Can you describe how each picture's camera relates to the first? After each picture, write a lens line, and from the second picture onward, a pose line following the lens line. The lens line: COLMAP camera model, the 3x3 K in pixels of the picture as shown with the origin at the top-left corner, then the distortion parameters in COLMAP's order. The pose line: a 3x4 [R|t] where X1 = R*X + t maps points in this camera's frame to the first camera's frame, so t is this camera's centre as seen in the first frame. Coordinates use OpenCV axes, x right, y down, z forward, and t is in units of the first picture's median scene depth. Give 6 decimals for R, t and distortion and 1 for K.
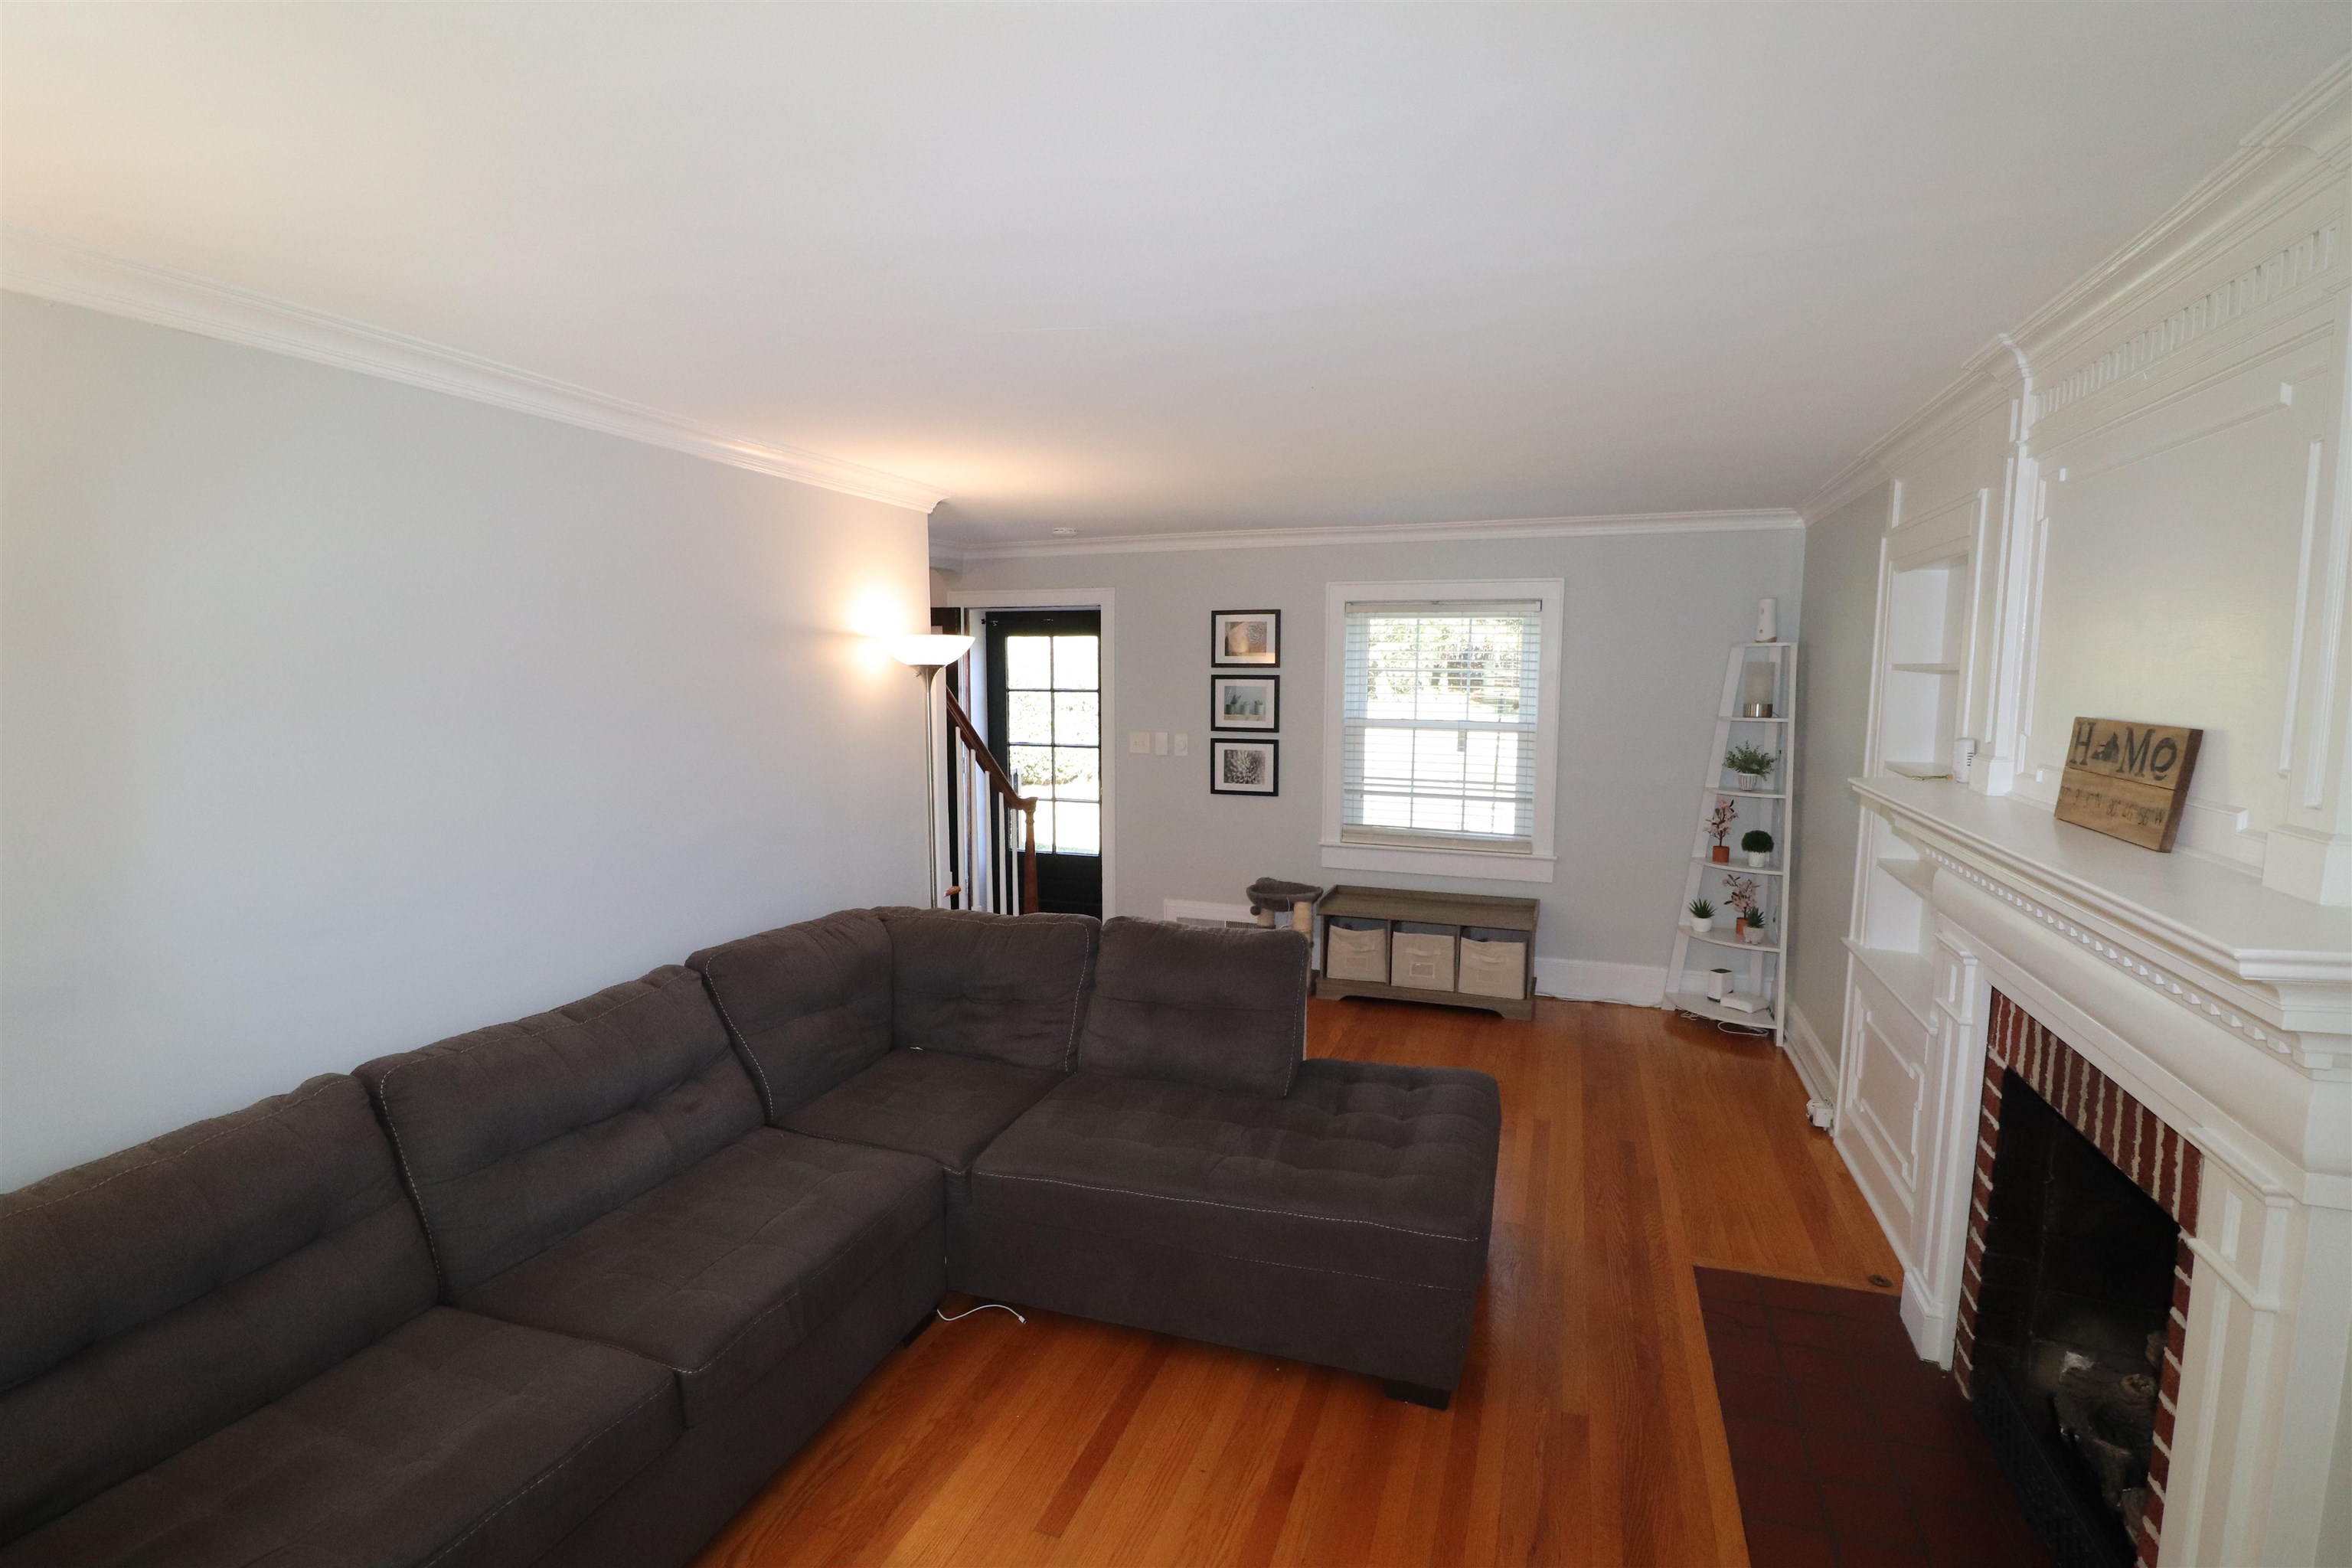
lens RADIAL K [[1088.8, 0, 1184.0], [0, 1088.8, 787.6], [0, 0, 1]] dist [0.000913, -0.012472]
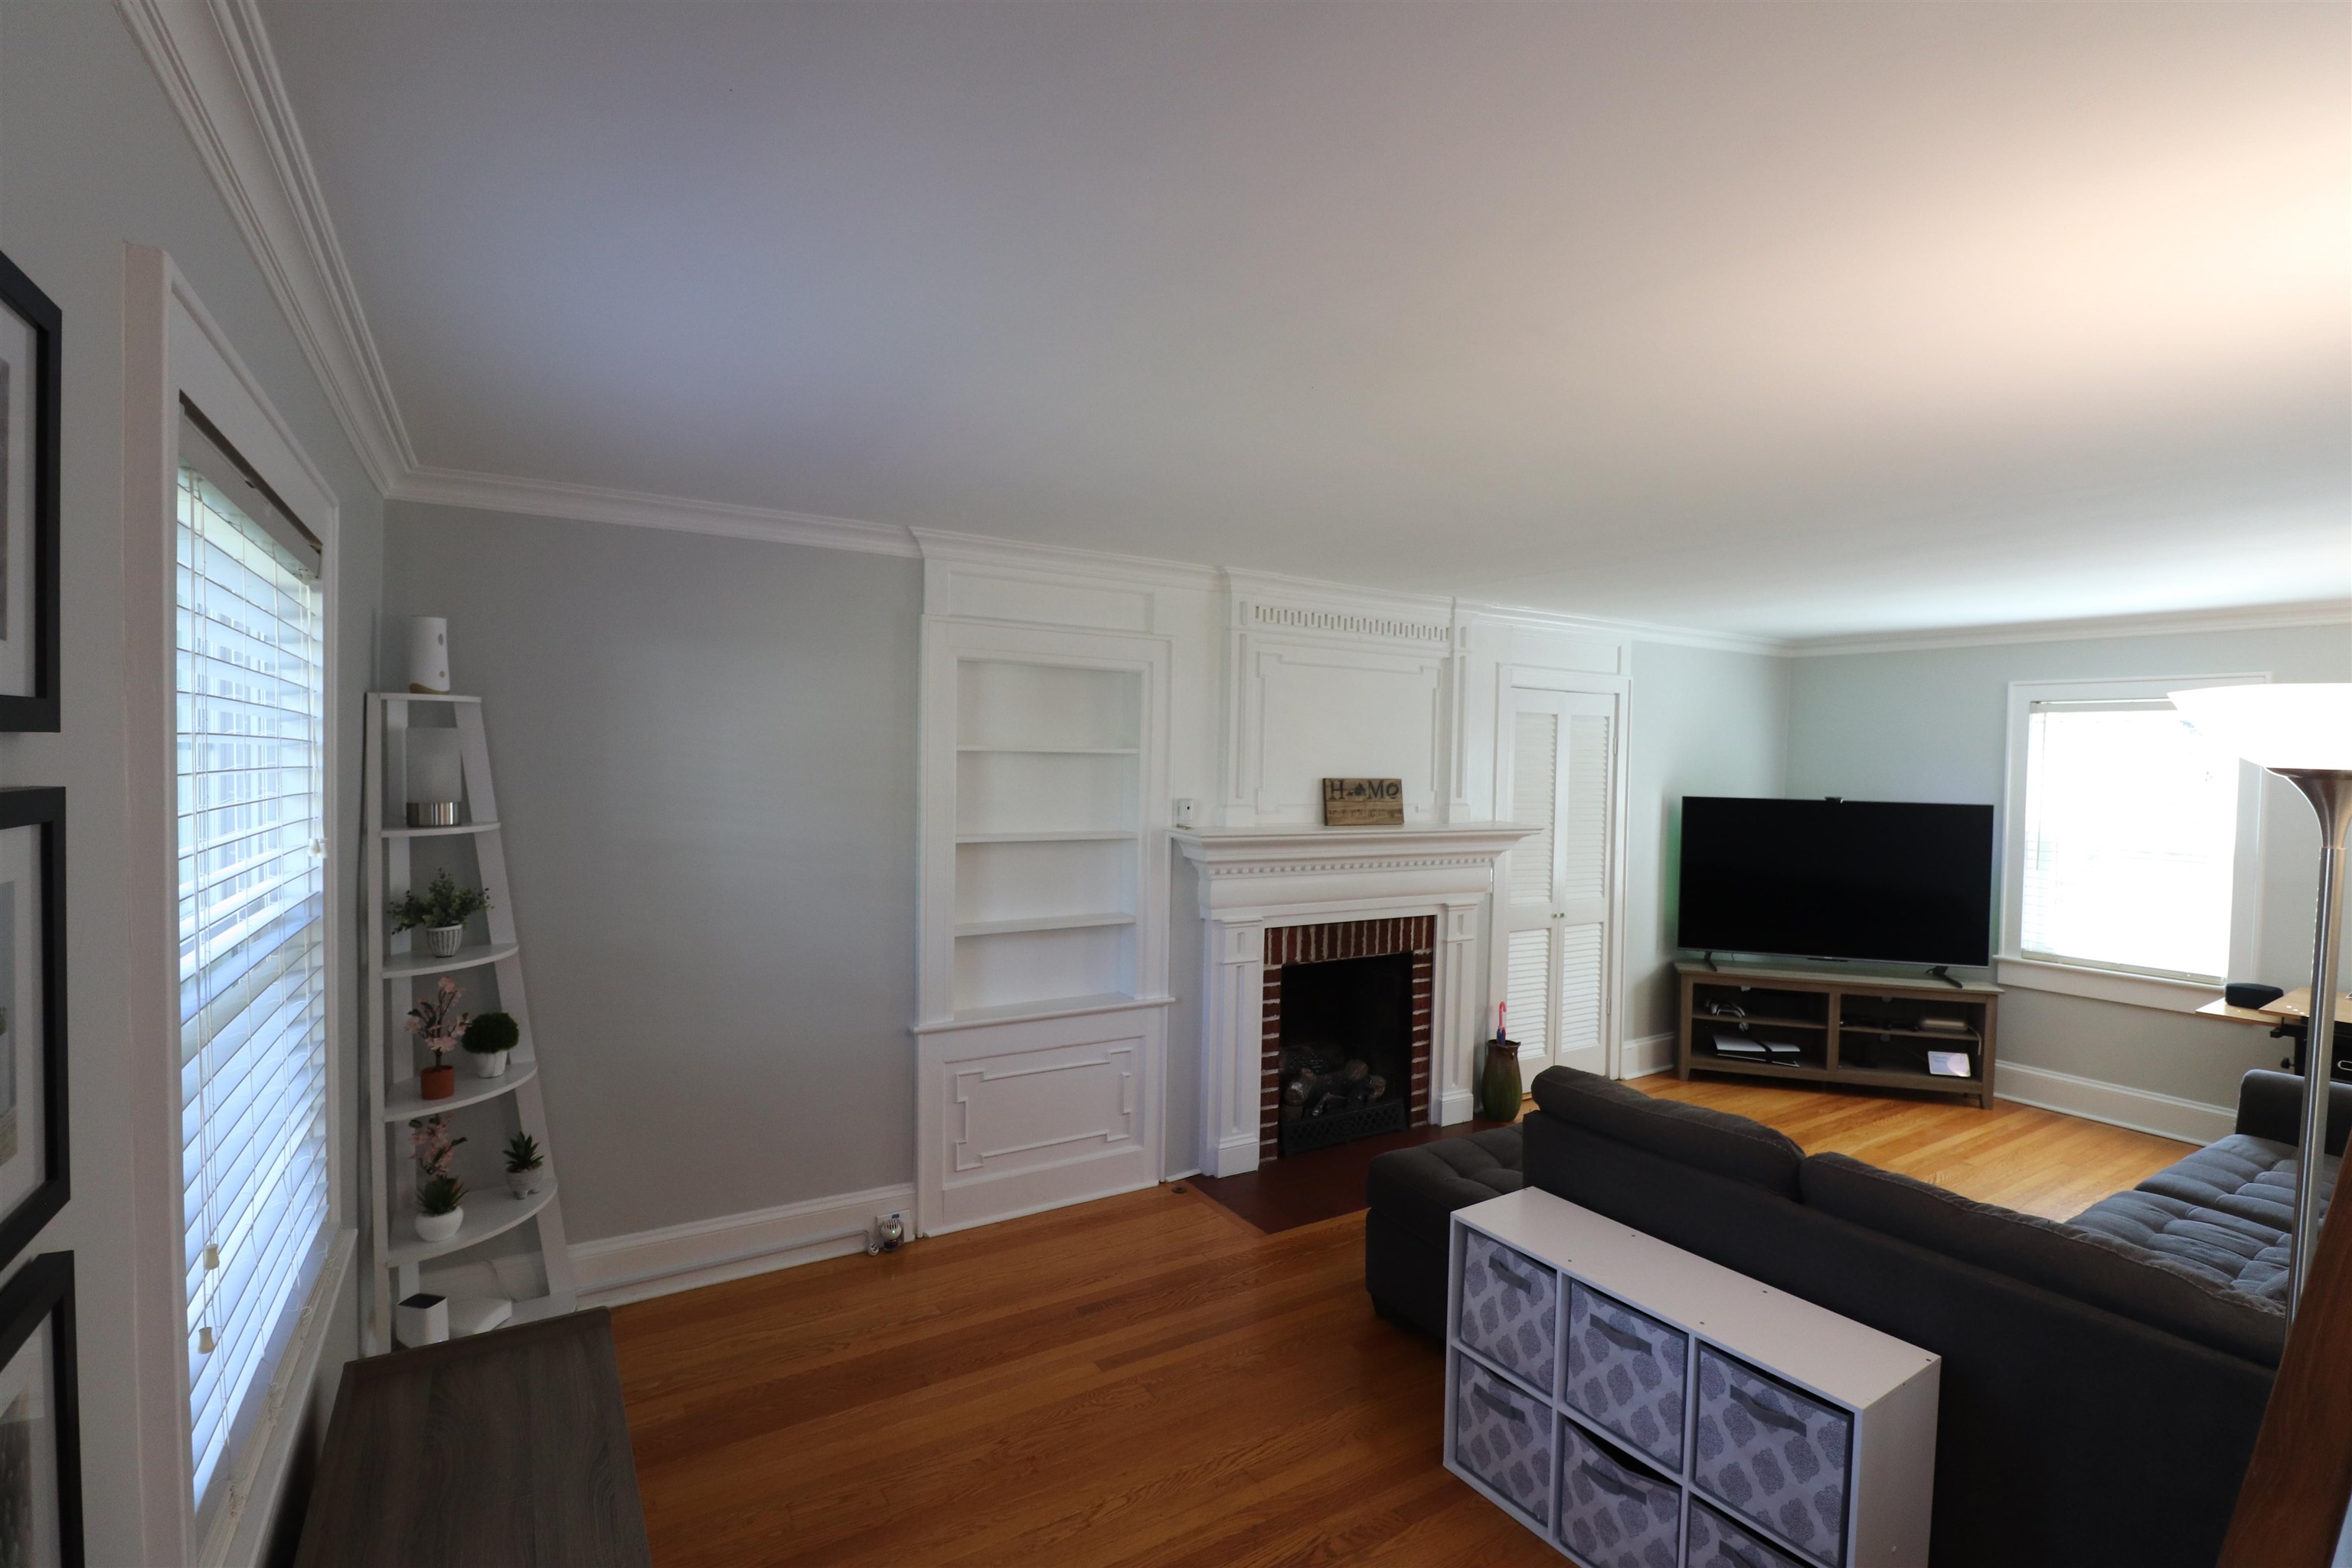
lens RADIAL K [[1088.8, 0, 1184.0], [0, 1088.8, 787.6], [0, 0, 1]] dist [0.000913, -0.012472]
pose [[-0.781578, -0.026011, 0.623264, -0.215944], [0.055077, 0.992351, 0.110482, -0.209916], [-0.621371, 0.120678, -0.774167, 1.977253]]
